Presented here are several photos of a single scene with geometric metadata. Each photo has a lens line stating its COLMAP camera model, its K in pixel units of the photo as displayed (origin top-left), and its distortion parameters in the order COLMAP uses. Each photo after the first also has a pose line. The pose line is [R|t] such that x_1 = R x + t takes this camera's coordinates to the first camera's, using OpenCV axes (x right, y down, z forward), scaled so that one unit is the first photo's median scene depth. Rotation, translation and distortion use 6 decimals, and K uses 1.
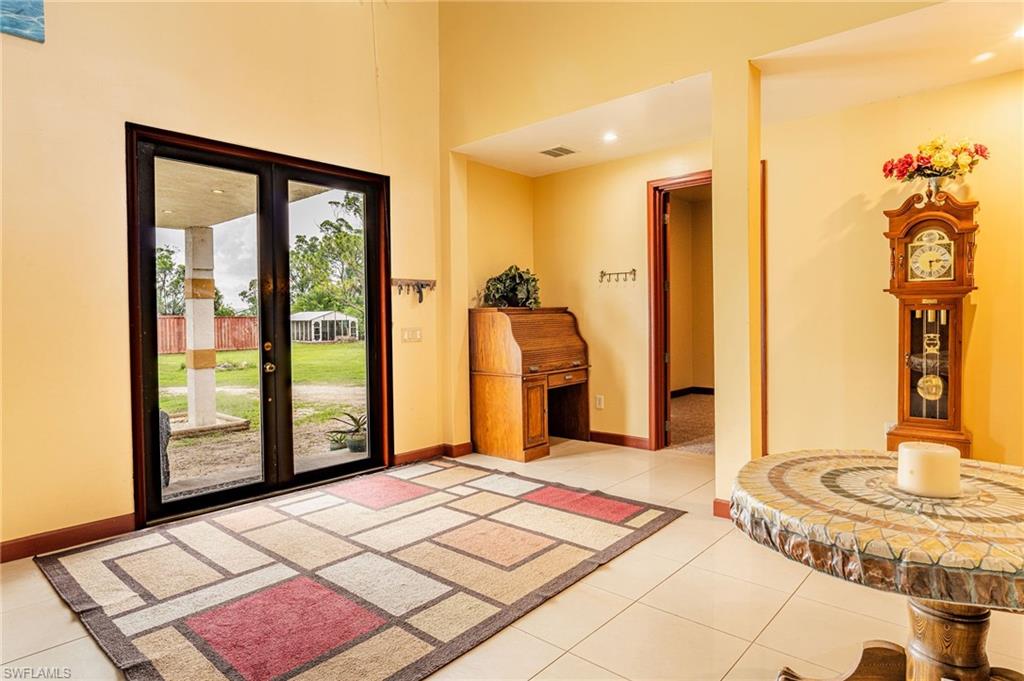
lens RADIAL K [[581.9, 0, 528.2], [0, 581.9, 321.7], [0, 0, 1]] dist [-0.017515, -0.001416]
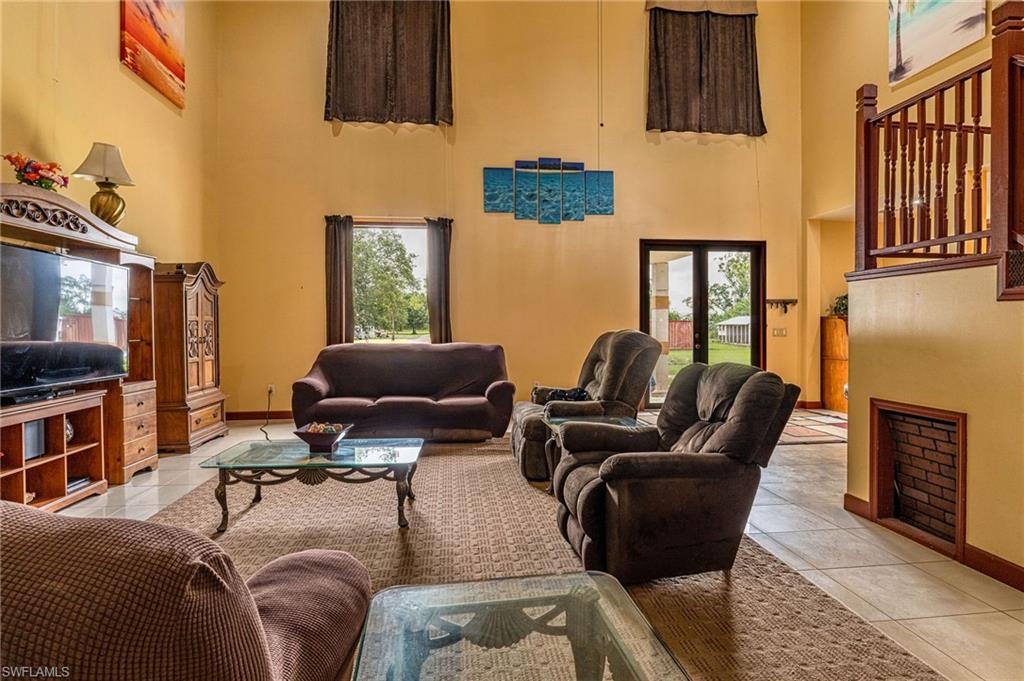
lens RADIAL K [[581.9, 0, 504.6], [0, 581.9, 334.3], [0, 0, 1]] dist [-0.017515, -0.001416]
pose [[0.723277, 0.020493, -0.690254, 0.387227], [-0.010356, 0.999769, 0.018830, 0.004999], [0.690481, -0.006472, 0.723322, -0.775201]]
